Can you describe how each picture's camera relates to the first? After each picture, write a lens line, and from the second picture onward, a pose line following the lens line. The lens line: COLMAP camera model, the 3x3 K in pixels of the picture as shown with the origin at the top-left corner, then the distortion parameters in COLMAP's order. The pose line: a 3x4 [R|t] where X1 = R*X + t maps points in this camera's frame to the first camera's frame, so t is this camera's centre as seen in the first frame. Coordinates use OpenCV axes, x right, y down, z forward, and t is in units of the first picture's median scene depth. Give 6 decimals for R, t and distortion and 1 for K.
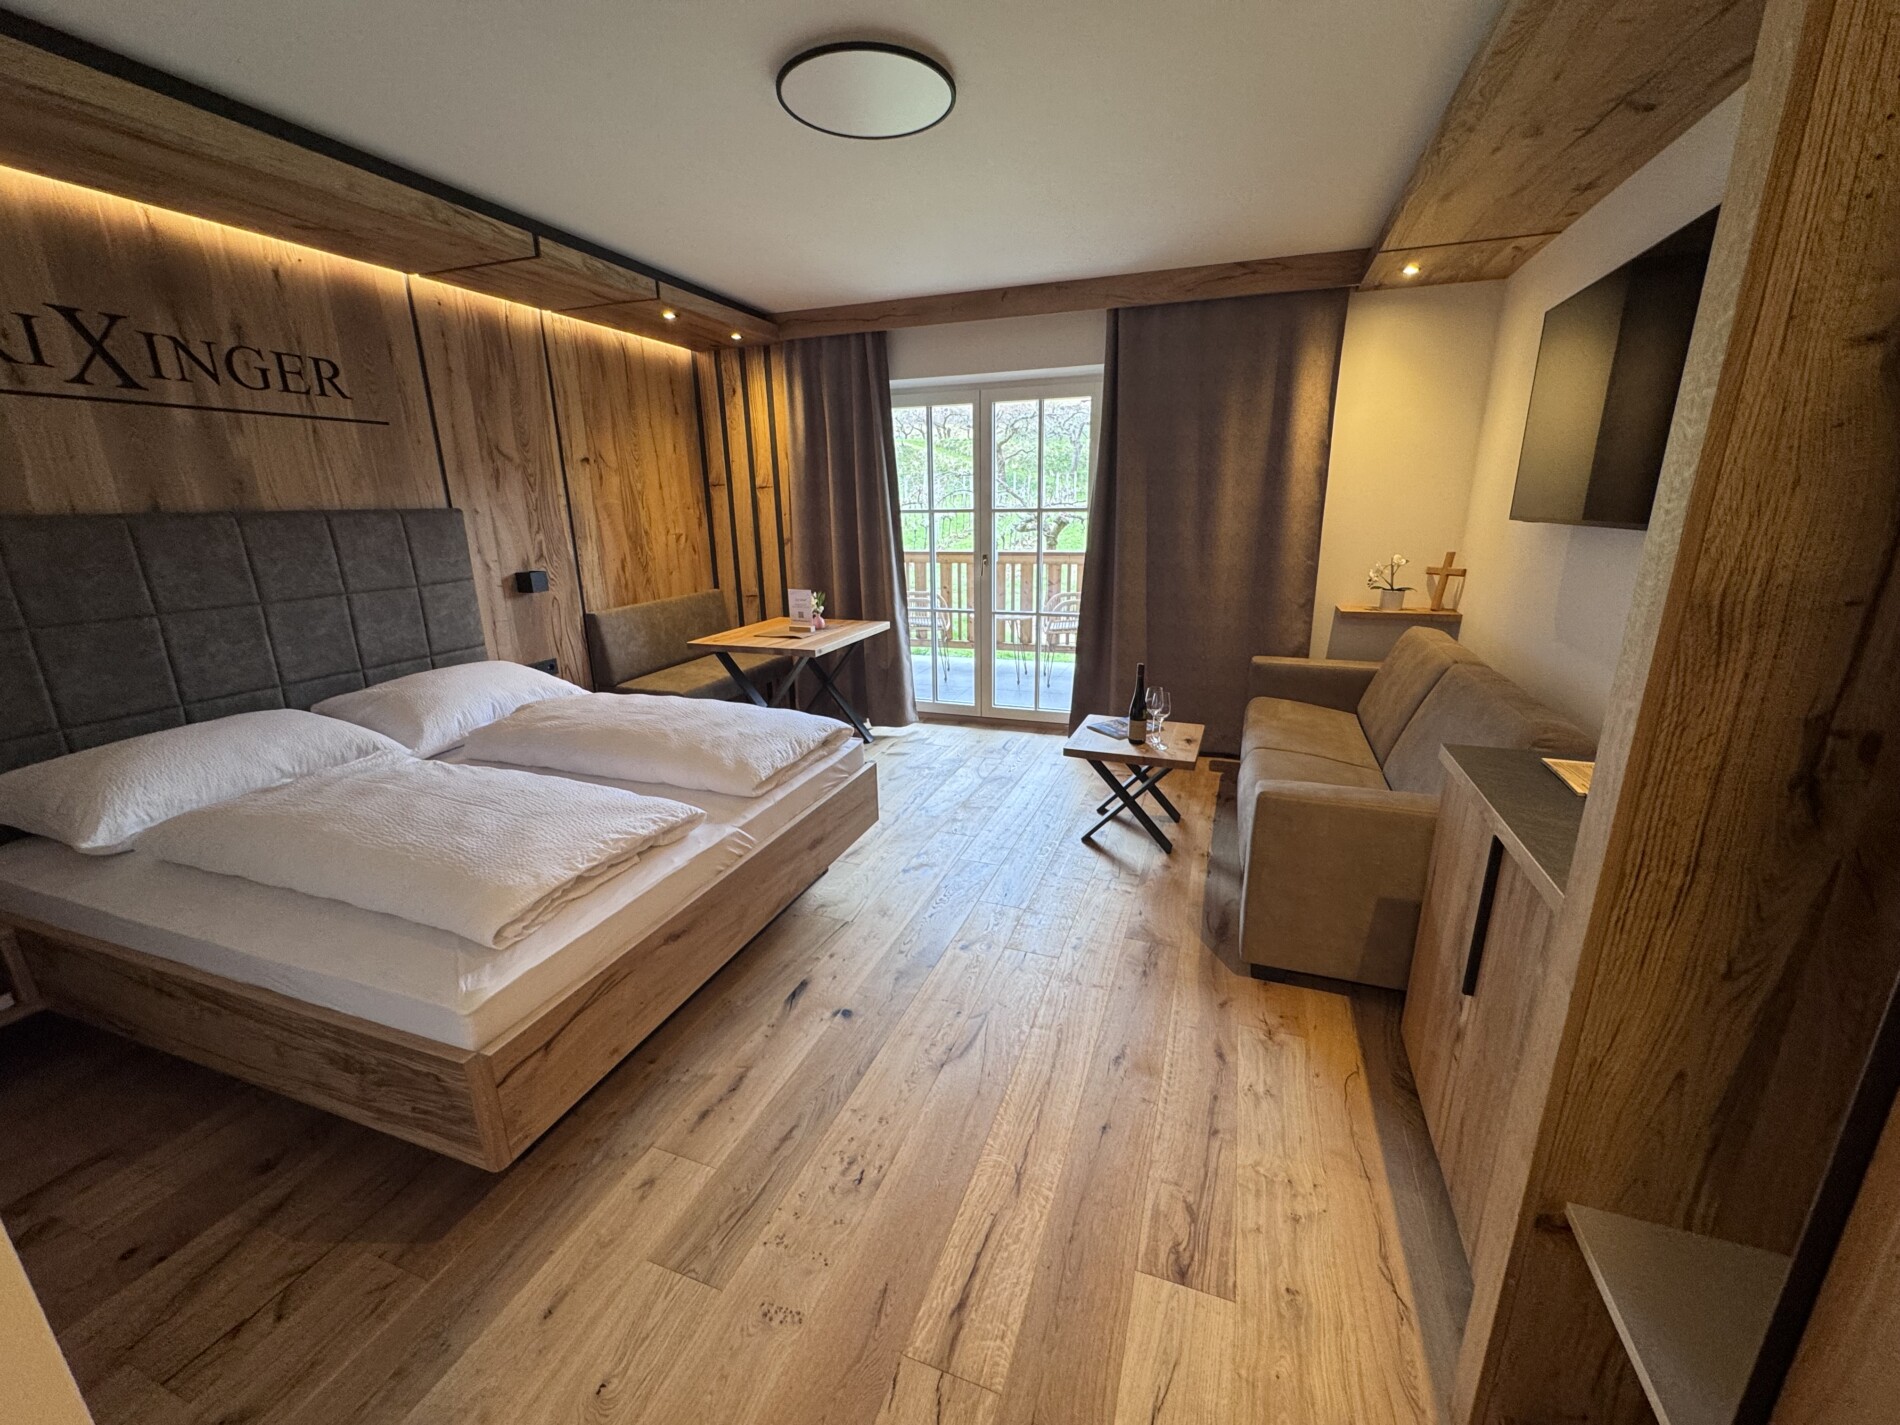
lens RADIAL K [[761.5, 0, 948.0], [0, 761.5, 703.6], [0, 0, 1]] dist [0.018117, 0.000928]
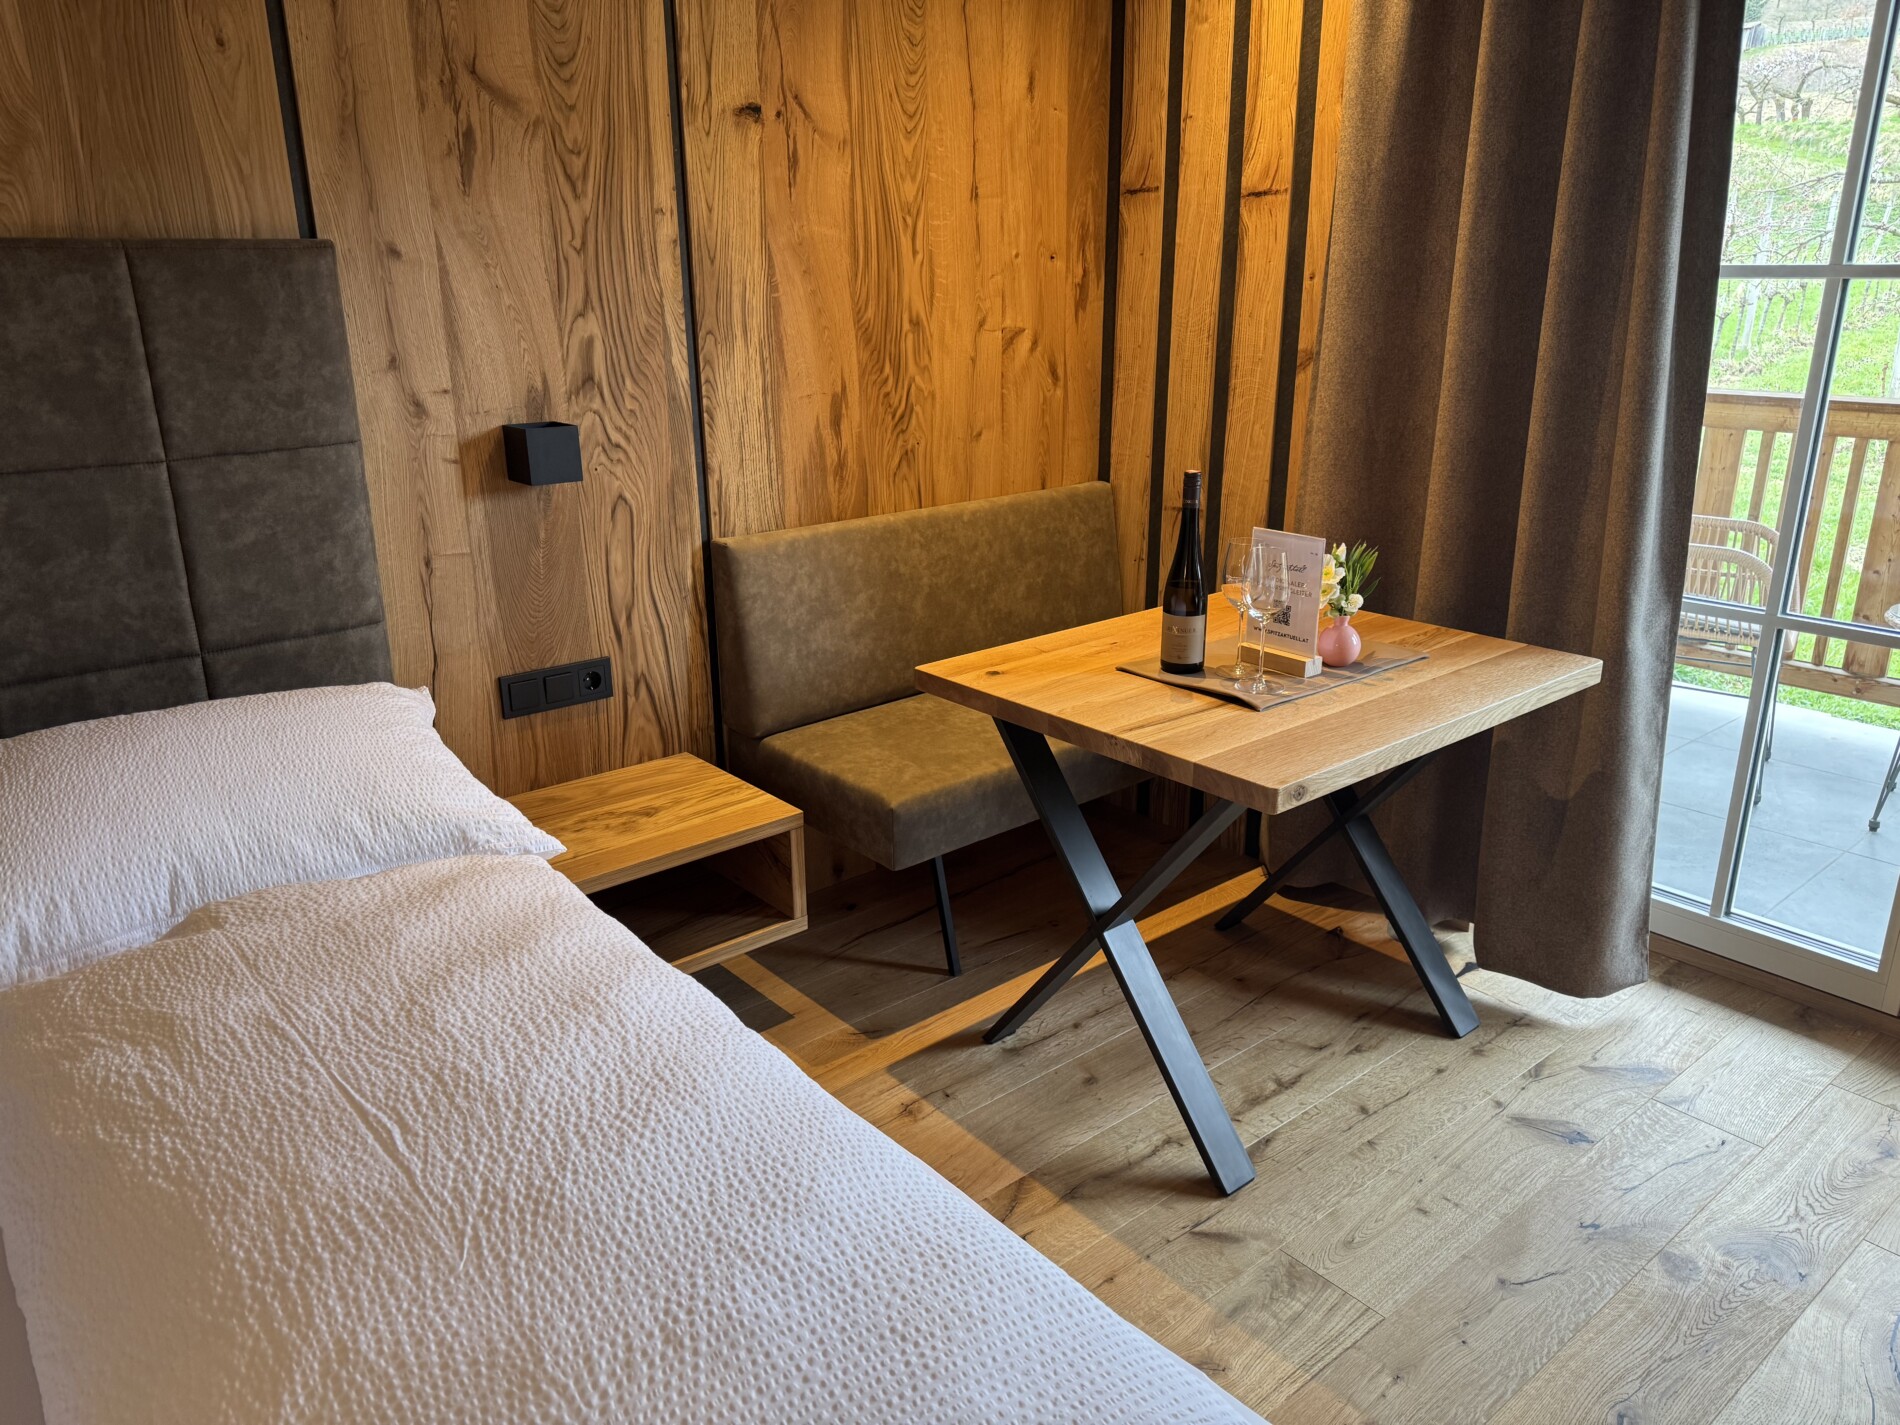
lens RADIAL K [[1357.5, 0, 955.5], [0, 1357.5, 708.6], [0, 0, 1]] dist [0.025990, -0.023893]
pose [[0.867060, 0.163551, -0.470593, -0.046140], [-0.136956, 0.986435, 0.090488, -0.109262], [0.479009, -0.014008, 0.877698, 0.461991]]
